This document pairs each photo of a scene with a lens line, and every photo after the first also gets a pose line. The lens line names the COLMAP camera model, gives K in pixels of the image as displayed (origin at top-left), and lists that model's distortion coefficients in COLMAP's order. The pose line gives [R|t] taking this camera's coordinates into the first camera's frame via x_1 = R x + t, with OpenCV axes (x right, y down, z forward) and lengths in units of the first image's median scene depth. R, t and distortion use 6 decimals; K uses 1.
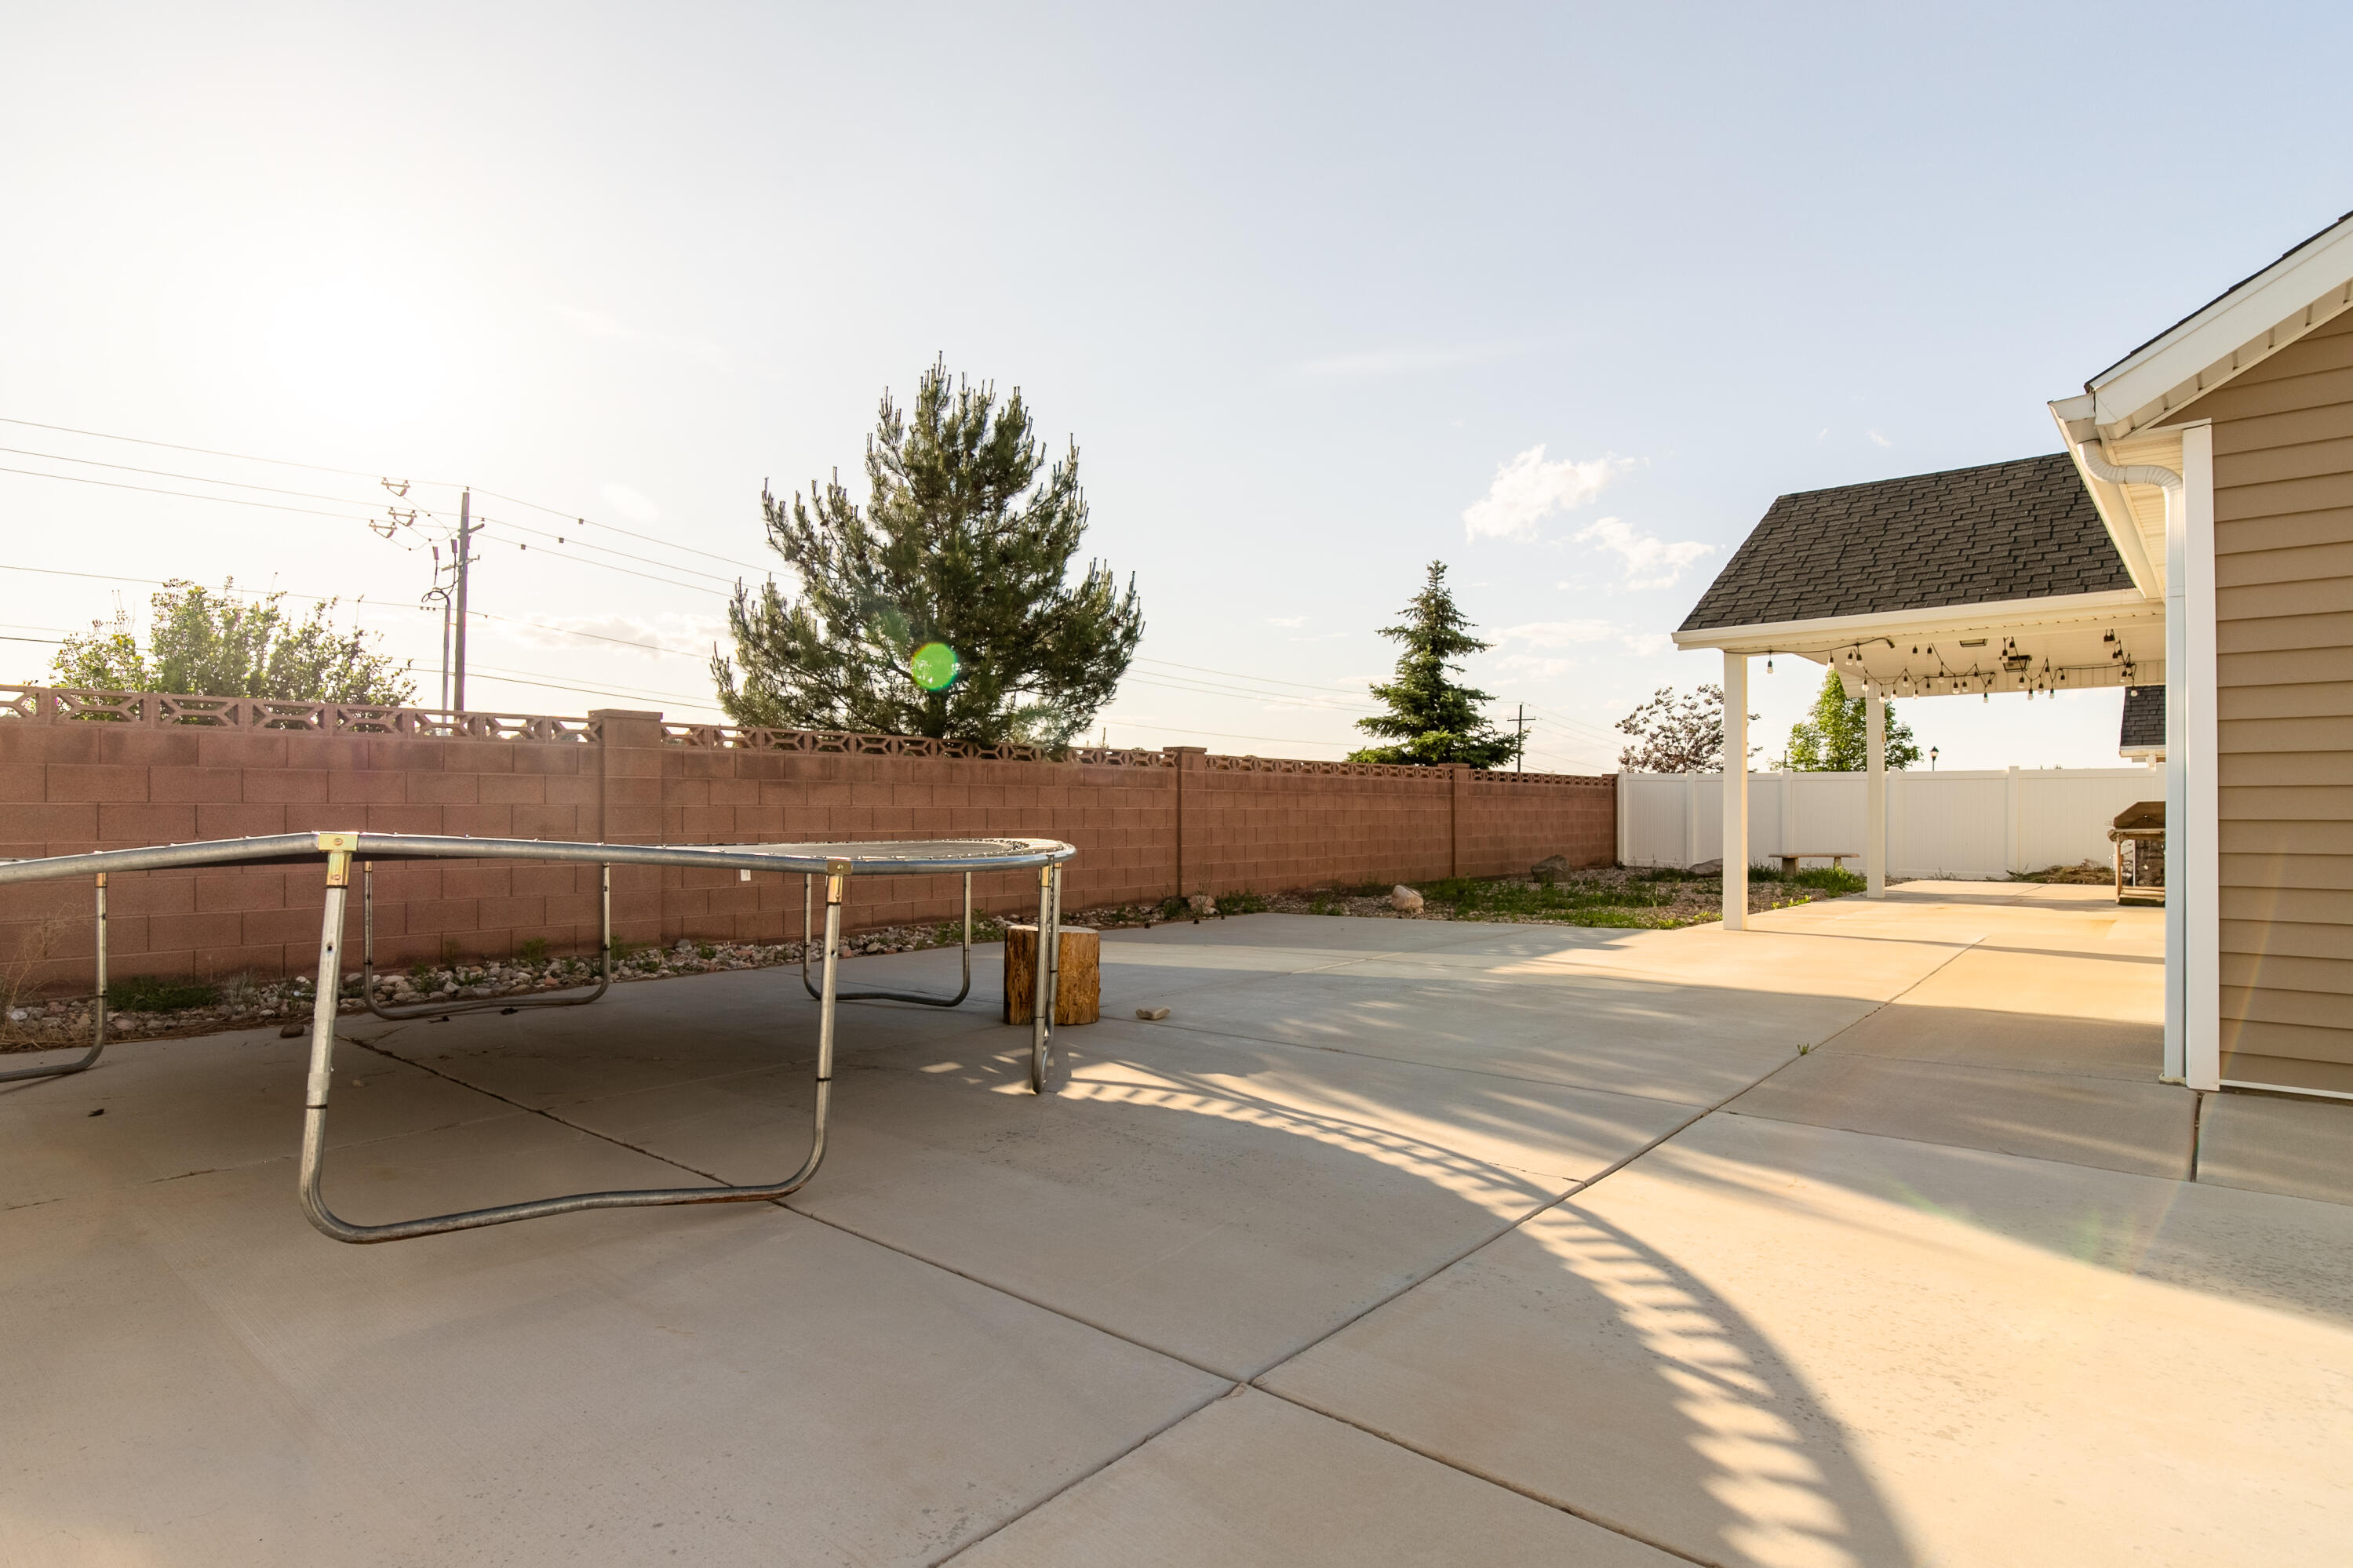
lens RADIAL K [[1231.0, 0, 1176.5], [0, 1231.0, 784.0], [0, 0, 1]] dist [-0.001209, 0.000629]
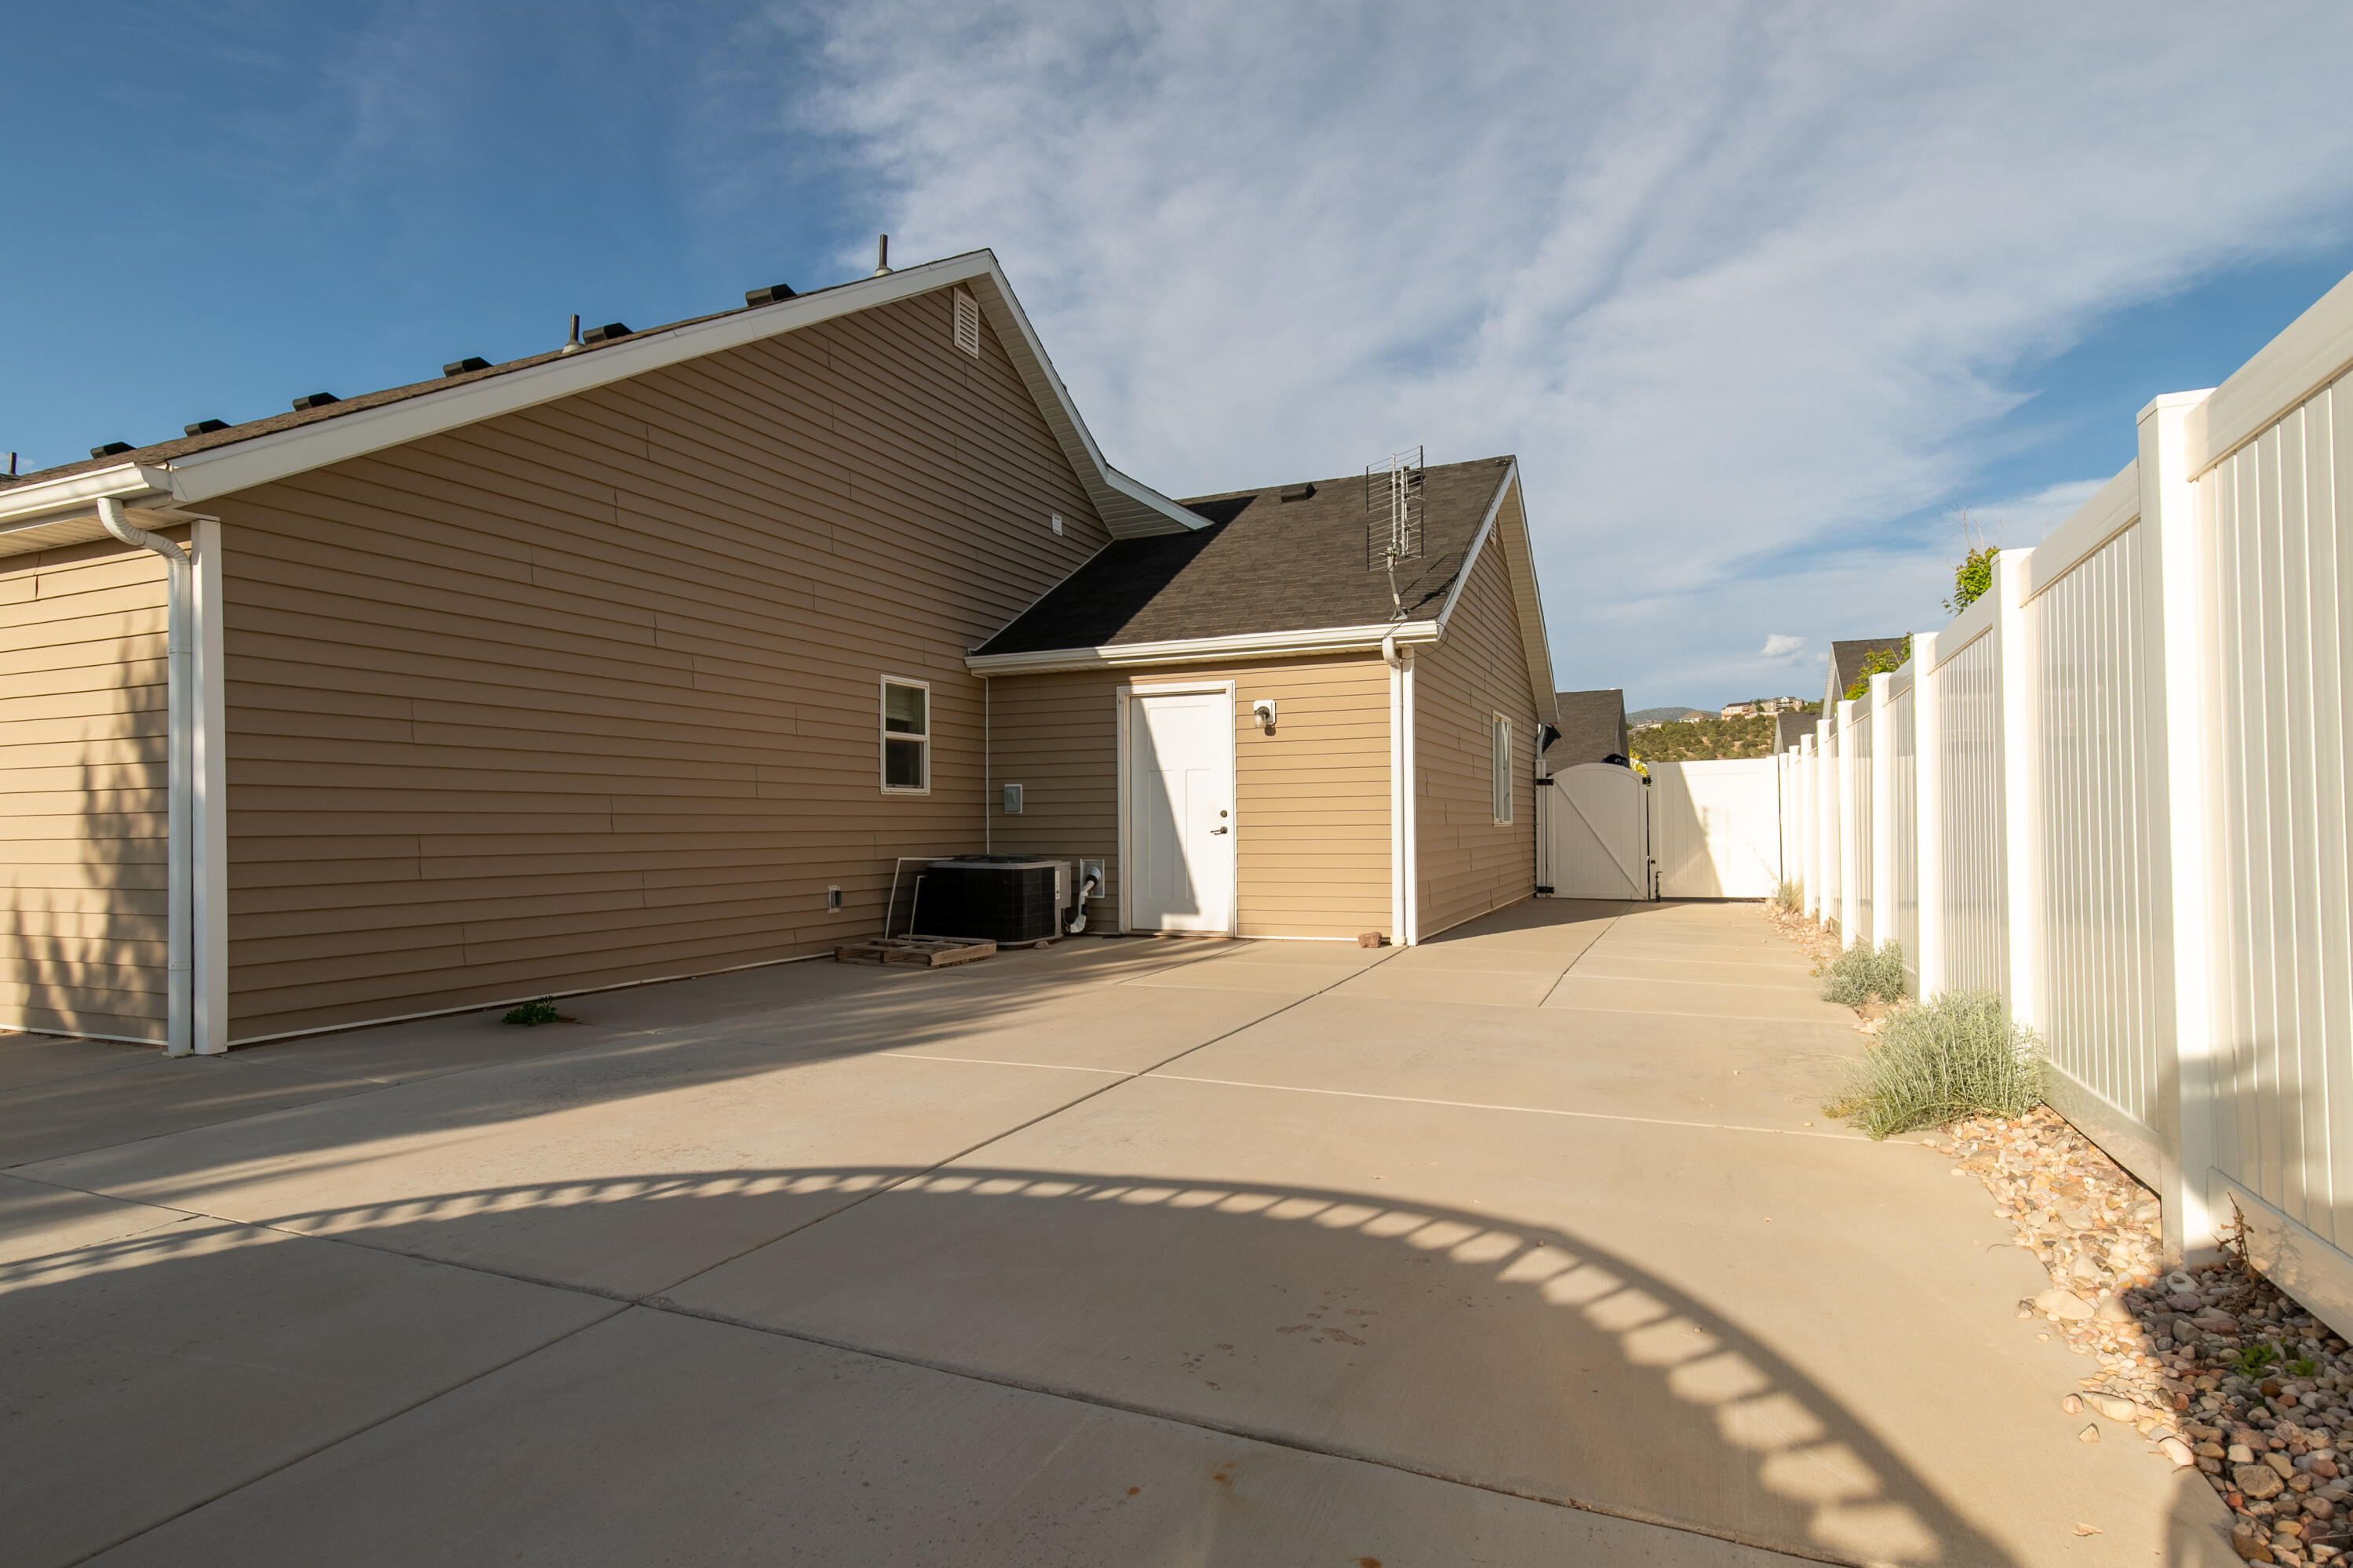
lens RADIAL K [[1209.7, 0, 1176.5], [0, 1209.7, 784.0], [0, 0, 1]] dist [-0.008586, -0.000582]
pose [[-0.303192, 0.032527, 0.952374, -1.018406], [-0.005134, 0.999347, -0.035765, 0.022699], [-0.952916, -0.015733, -0.302827, 0.720350]]
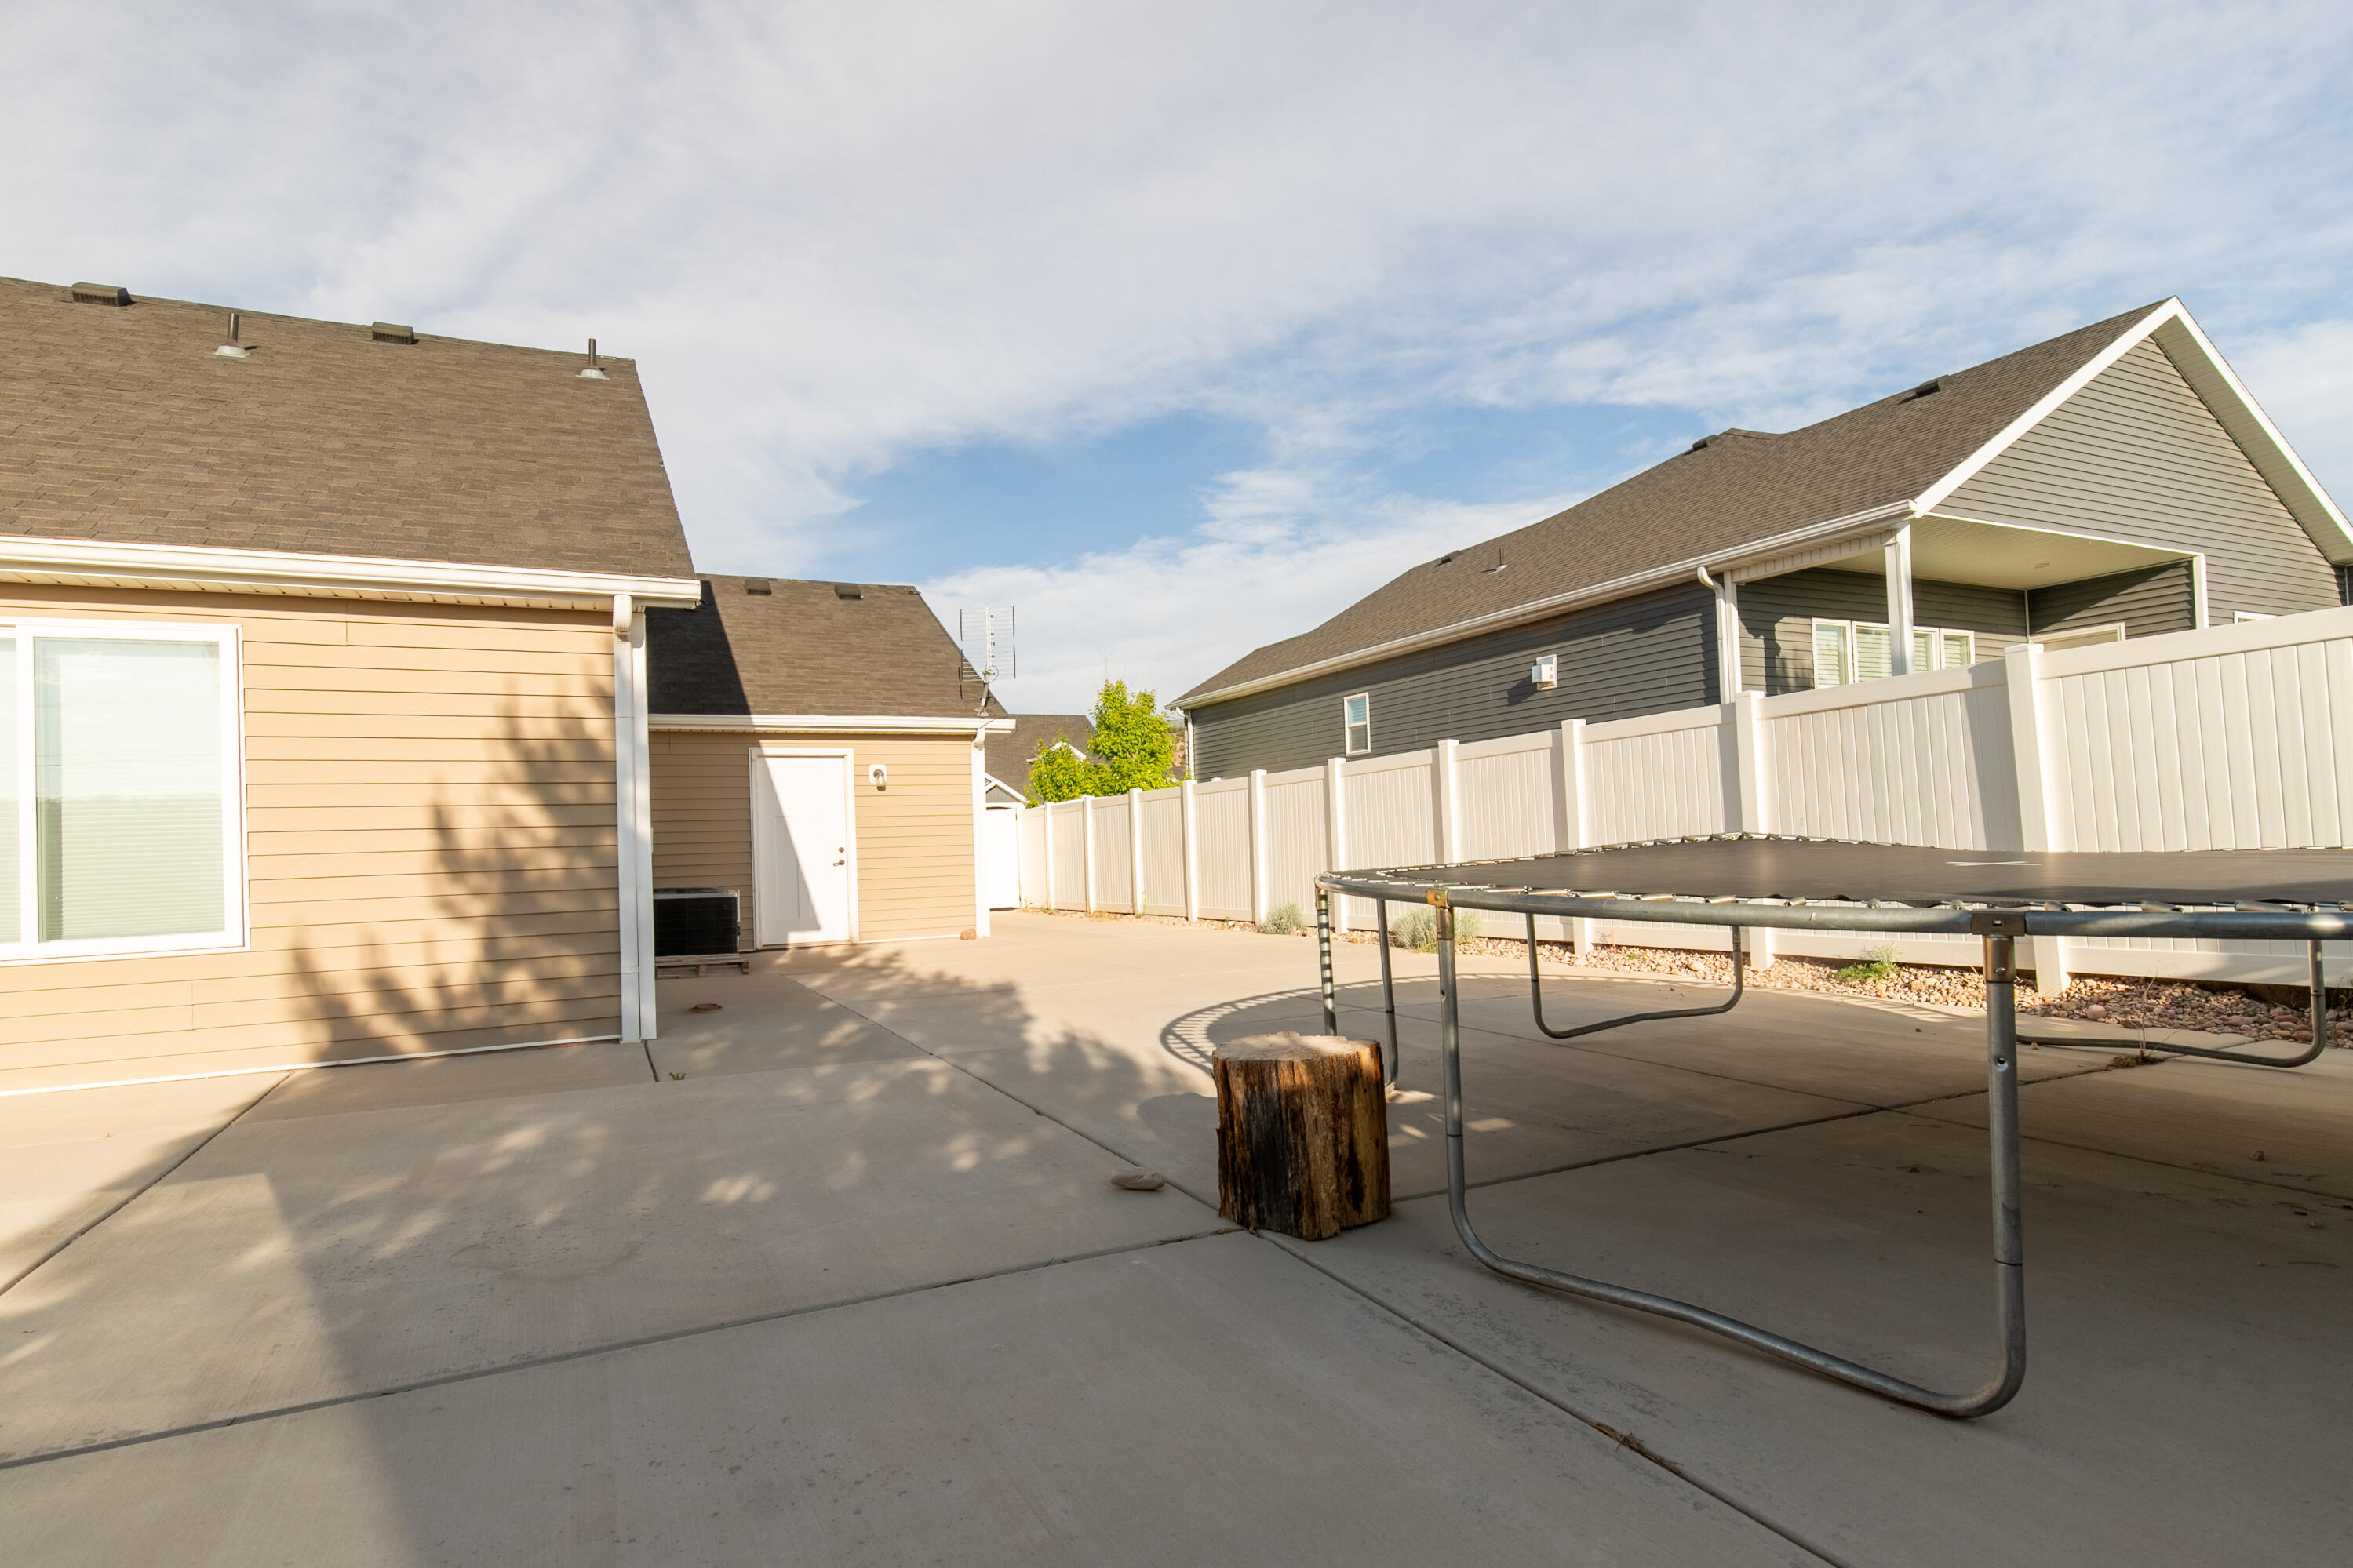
lens RADIAL K [[1231.0, 0, 1176.5], [0, 1231.0, 784.0], [0, 0, 1]] dist [-0.001209, 0.000629]
pose [[-0.928080, 0.049714, 0.369048, -0.561268], [0.028106, 0.997573, -0.063701, 0.070200], [-0.371320, -0.048747, -0.927225, 3.668883]]
